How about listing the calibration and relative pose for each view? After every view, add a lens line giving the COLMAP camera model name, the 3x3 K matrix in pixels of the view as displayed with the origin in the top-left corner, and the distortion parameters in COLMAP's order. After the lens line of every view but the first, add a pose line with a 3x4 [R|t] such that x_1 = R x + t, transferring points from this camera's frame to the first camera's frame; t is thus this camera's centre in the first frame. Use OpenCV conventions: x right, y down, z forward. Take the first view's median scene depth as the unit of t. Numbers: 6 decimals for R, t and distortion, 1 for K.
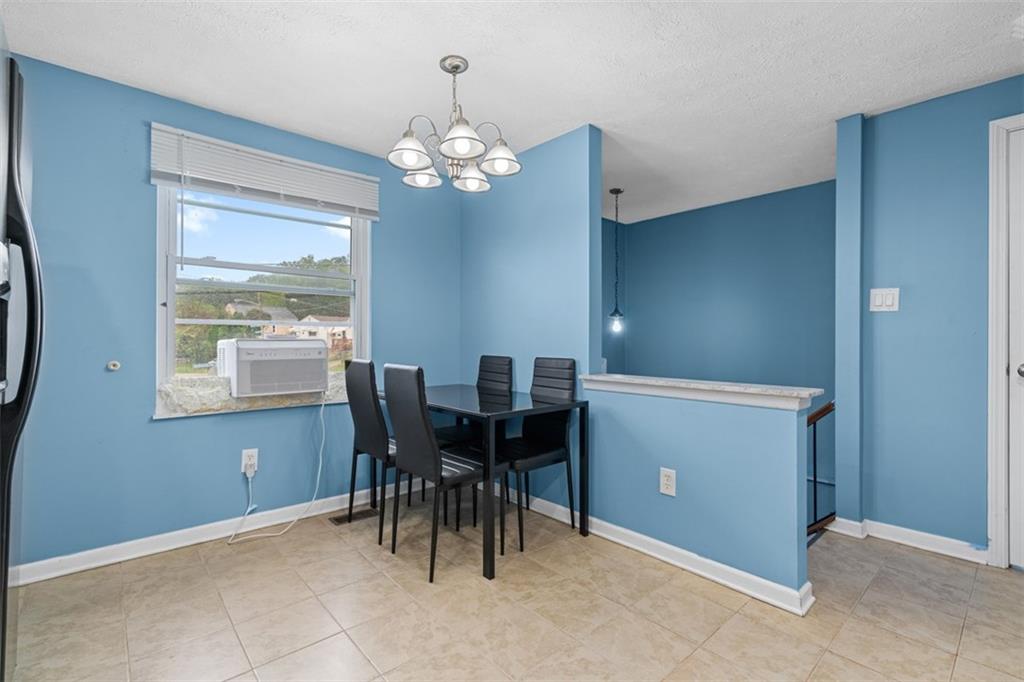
lens RADIAL K [[469.0, 0, 506.0], [0, 469.0, 338.2], [0, 0, 1]] dist [-0.008178, 0.003682]
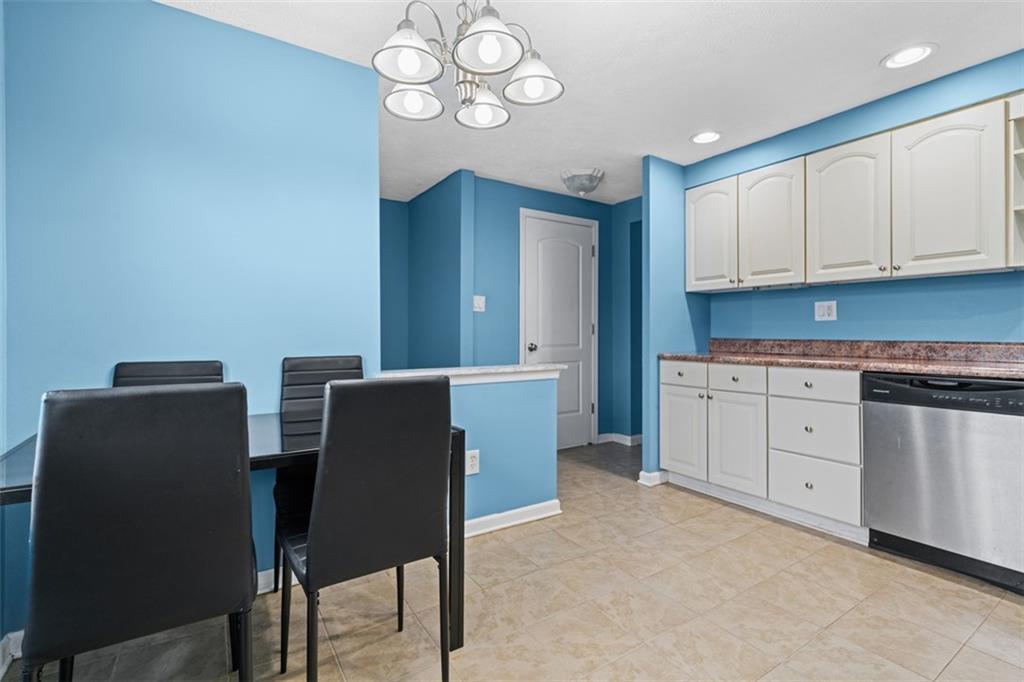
lens RADIAL K [[469.0, 0, 527.6], [0, 469.0, 334.0], [0, 0, 1]] dist [-0.008178, 0.003682]
pose [[0.126787, -0.007434, 0.991902, -0.785417], [-0.005886, 0.999949, 0.008247, 0.000117], [-0.991913, -0.006884, 0.126737, 0.814725]]
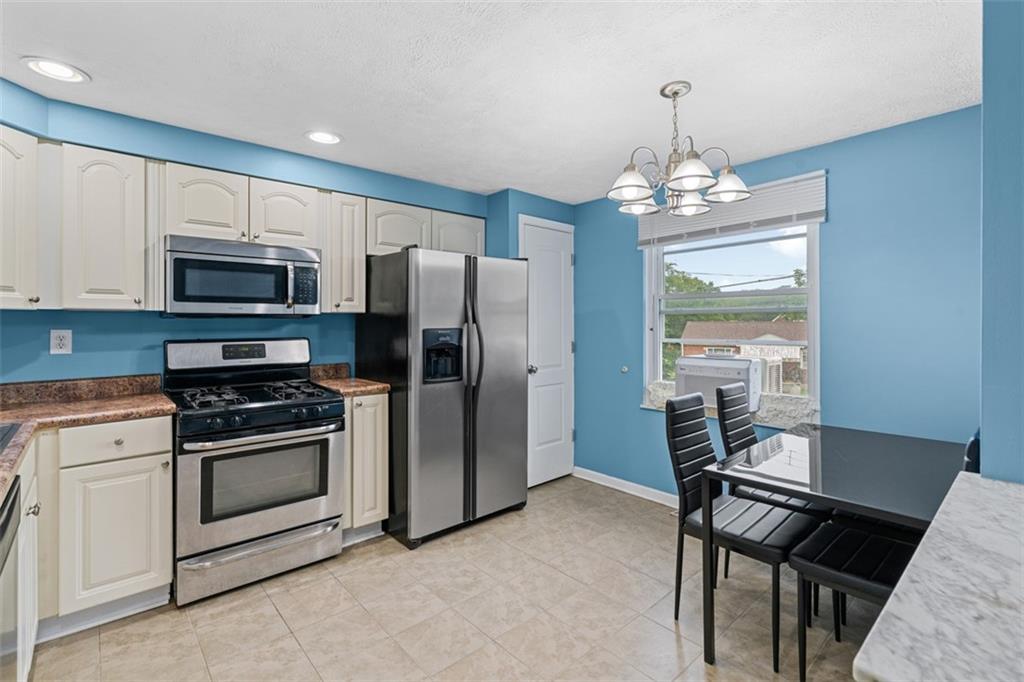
lens RADIAL K [[469.0, 0, 509.8], [0, 469.0, 320.2], [0, 0, 1]] dist [-0.008178, 0.003682]
pose [[0.002303, -0.007406, -0.999970, 0.847225], [0.007424, 0.999945, -0.007388, -0.109980], [0.999970, -0.007406, 0.002358, 0.656378]]
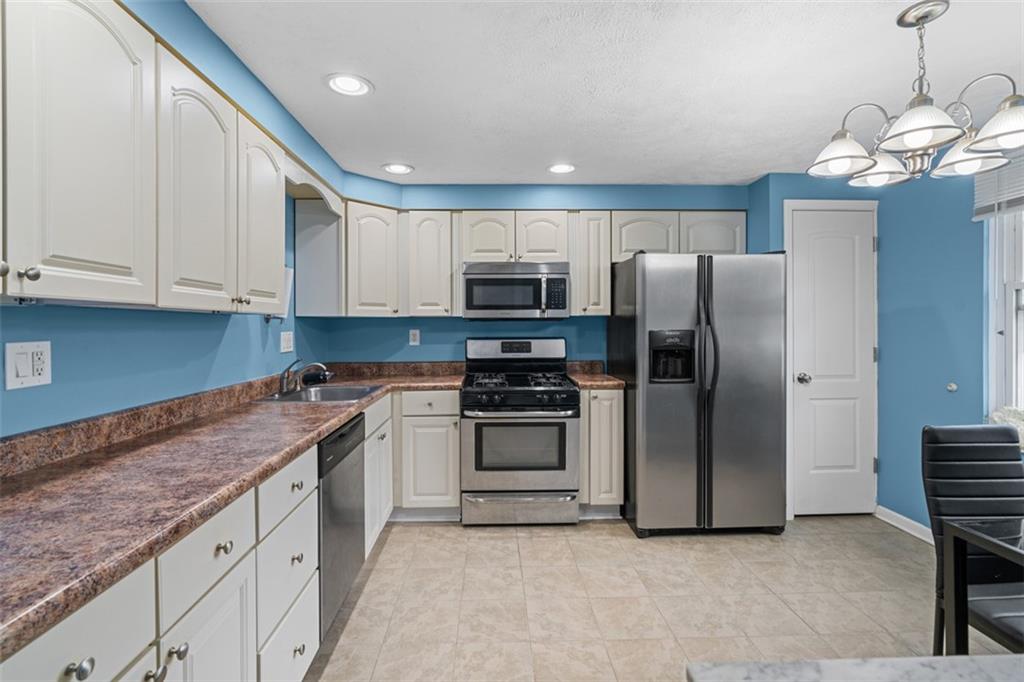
lens RADIAL K [[469.0, 0, 509.3], [0, 469.0, 325.5], [0, 0, 1]] dist [-0.008178, 0.003682]
pose [[-0.636085, 0.001369, -0.771618, 0.850812], [0.007605, 0.999961, -0.004495, -0.108496], [0.771582, -0.008727, -0.636070, 0.967728]]
